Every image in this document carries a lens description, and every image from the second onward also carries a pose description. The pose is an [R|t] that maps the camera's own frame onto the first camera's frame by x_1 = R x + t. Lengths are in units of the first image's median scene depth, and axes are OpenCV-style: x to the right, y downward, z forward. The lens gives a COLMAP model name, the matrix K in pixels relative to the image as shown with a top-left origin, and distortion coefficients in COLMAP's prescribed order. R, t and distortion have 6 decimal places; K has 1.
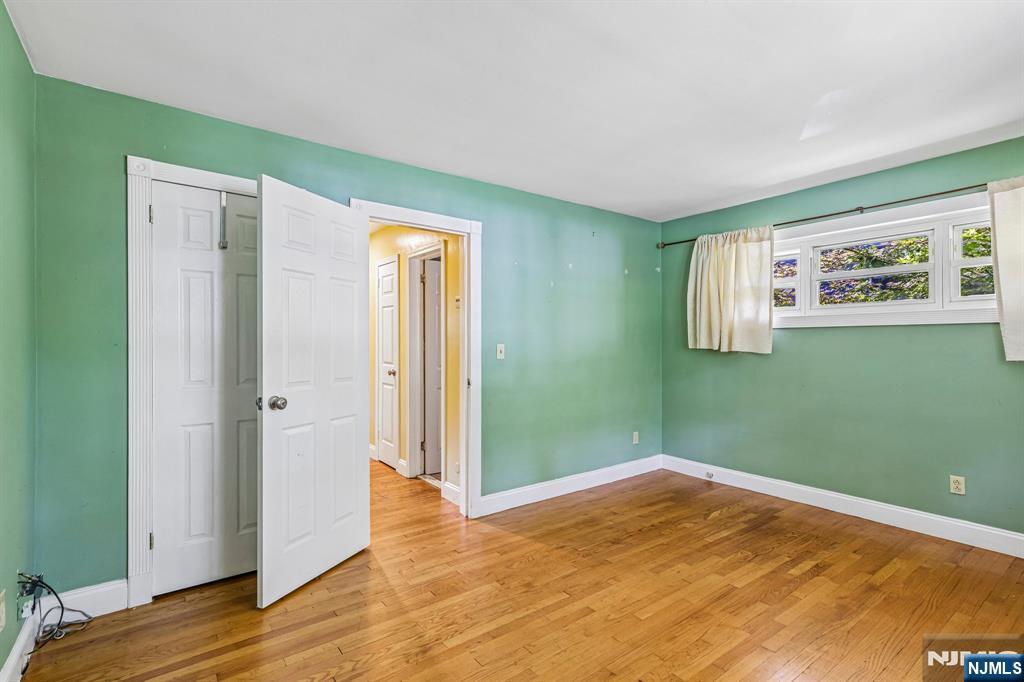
lens RADIAL K [[481.7, 0, 512.0], [0, 481.7, 341.0], [0, 0, 1]] dist [-0.001065, -0.000047]
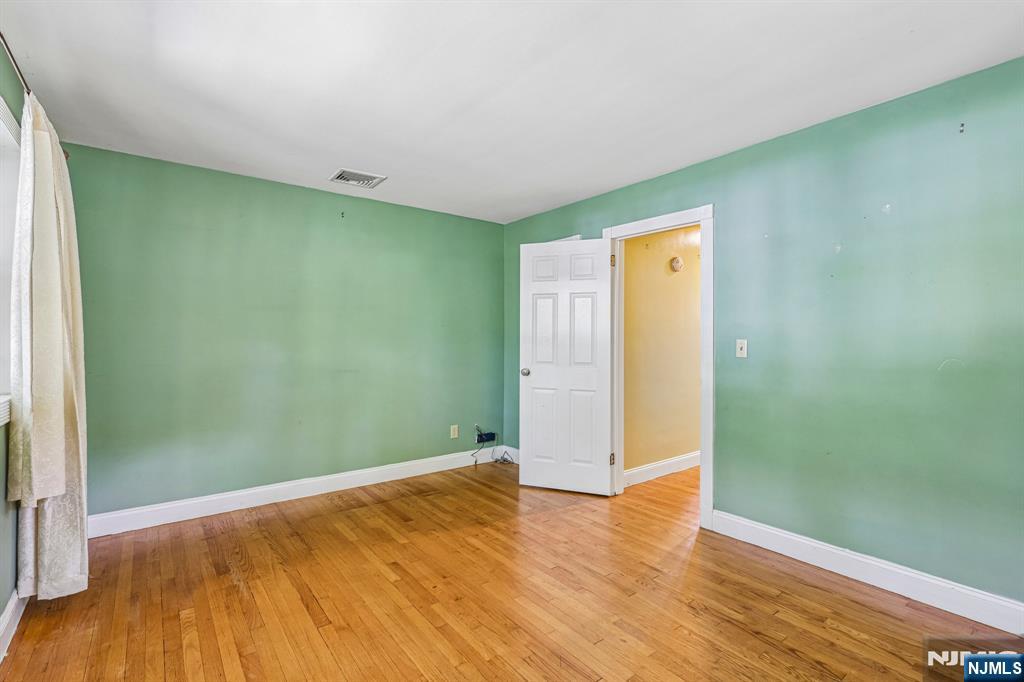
lens RADIAL K [[471.6, 0, 512.0], [0, 471.6, 341.0], [0, 0, 1]] dist [0.002041, 0.000591]
pose [[0.009595, 0.004160, -0.999945, 0.881769], [0.001724, 0.999990, 0.004177, 0.005526], [0.999952, -0.001764, 0.009588, 0.668756]]
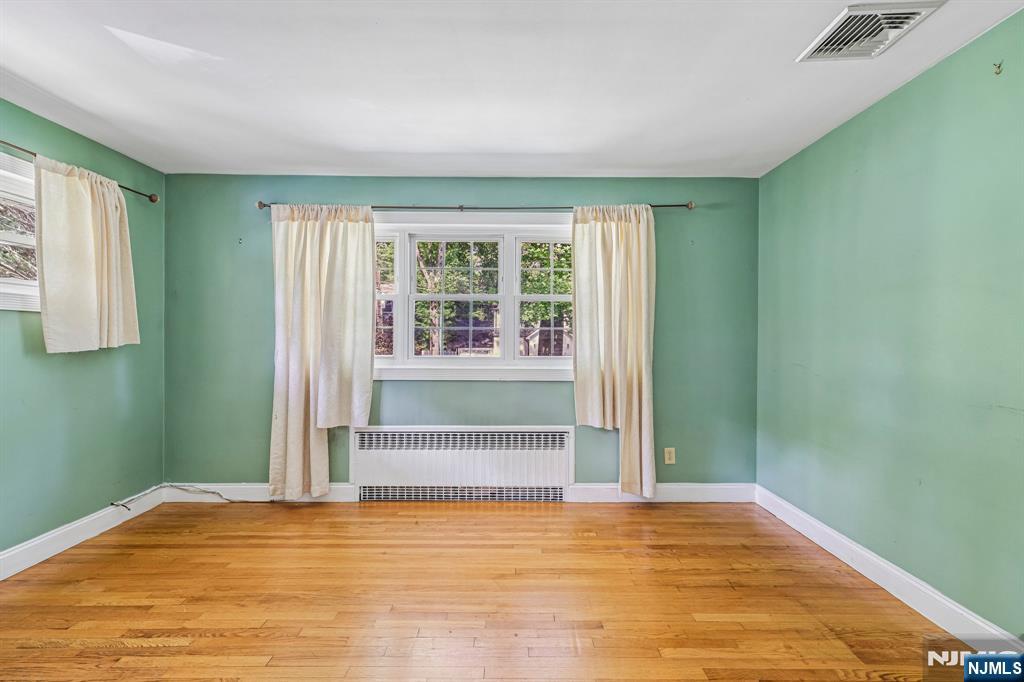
lens RADIAL K [[471.6, 0, 512.0], [0, 471.6, 341.0], [0, 0, 1]] dist [0.002041, 0.000591]
pose [[-0.805148, -0.006927, 0.593034, -0.209960], [-0.004009, 0.999973, 0.006237, 0.005841], [-0.593061, 0.002644, -0.805154, 1.050880]]
